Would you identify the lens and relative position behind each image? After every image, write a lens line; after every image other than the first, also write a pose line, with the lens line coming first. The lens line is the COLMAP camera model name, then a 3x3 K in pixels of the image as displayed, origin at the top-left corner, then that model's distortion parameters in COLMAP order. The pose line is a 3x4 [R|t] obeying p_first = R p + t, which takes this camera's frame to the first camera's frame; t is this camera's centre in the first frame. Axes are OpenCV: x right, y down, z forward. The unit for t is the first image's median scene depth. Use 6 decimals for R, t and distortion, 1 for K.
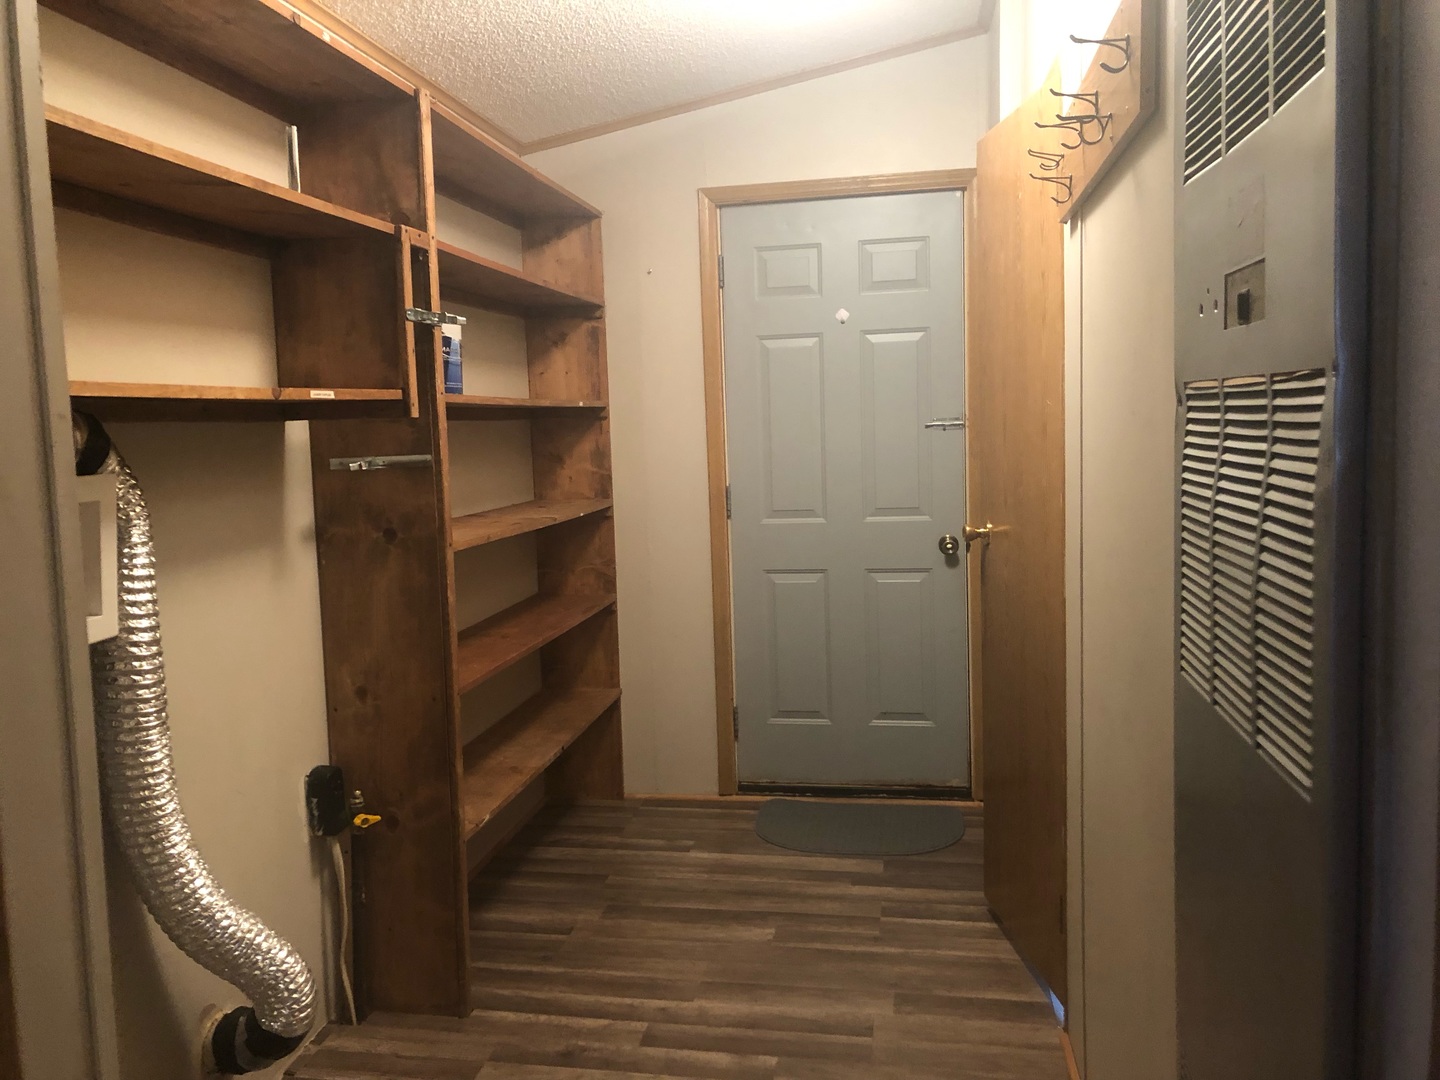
lens RADIAL K [[1176.5, 0, 715.9], [0, 1176.5, 536.8], [0, 0, 1]] dist [0.006367, 0.000538]
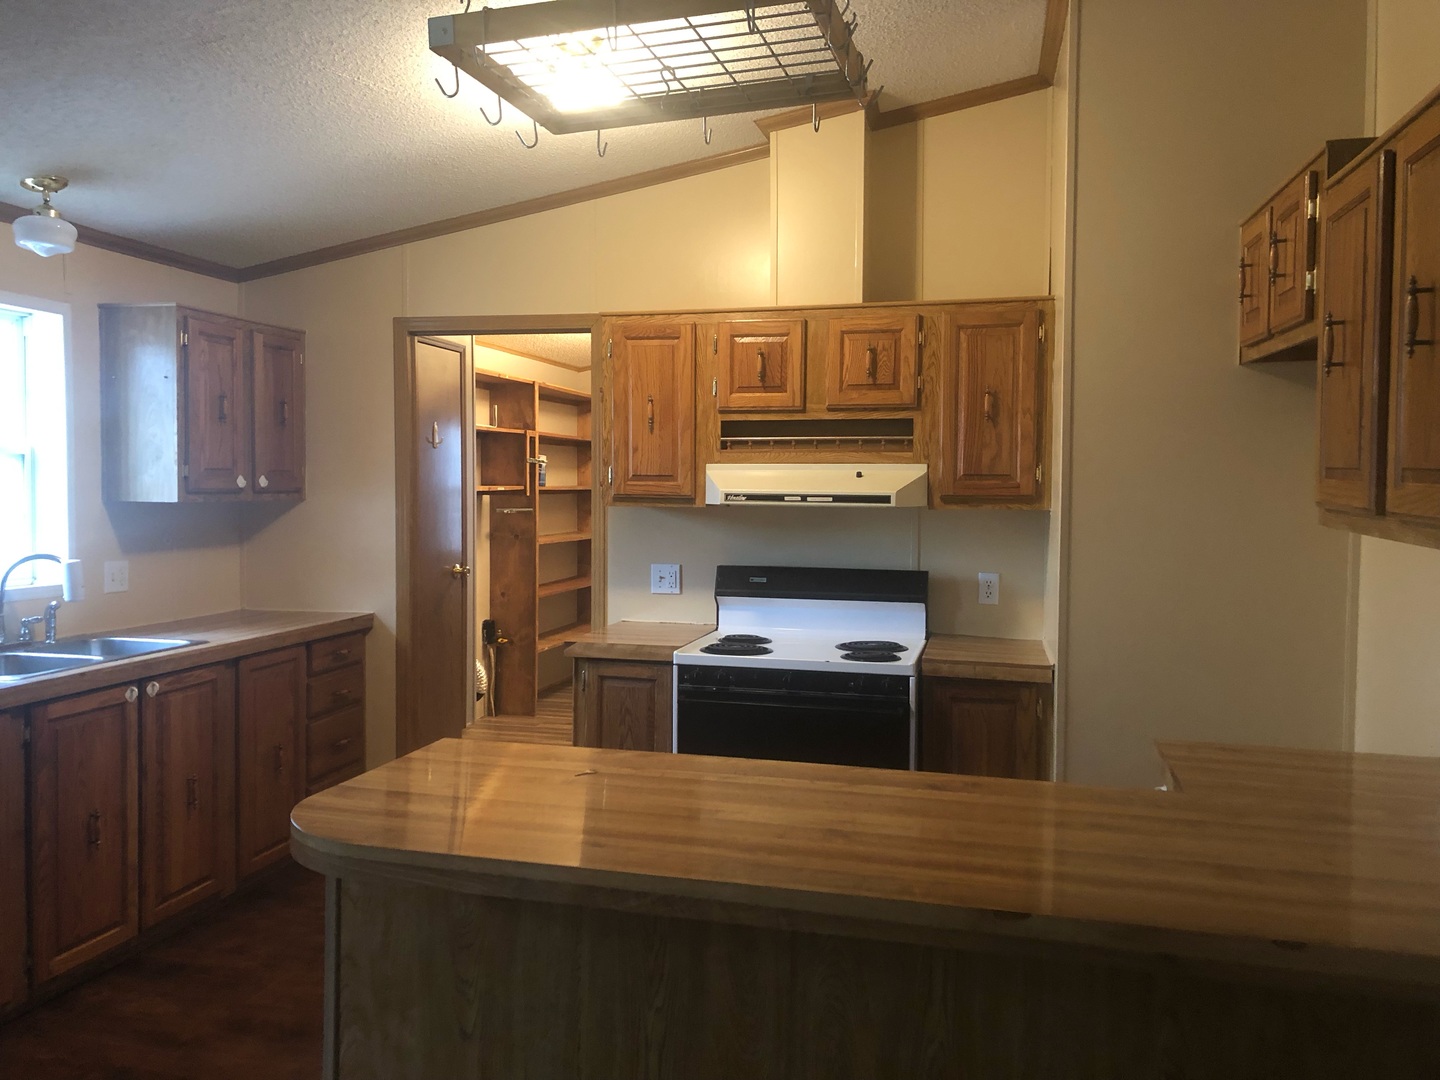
lens RADIAL K [[1176.5, 0, 721.8], [0, 1176.5, 537.5], [0, 0, 1]] dist [0.006367, 0.000538]
pose [[0.997024, 0.039456, -0.066225, 0.382513], [-0.042985, 0.997683, -0.052737, 0.123166], [0.063991, 0.055427, 0.996410, -1.702720]]
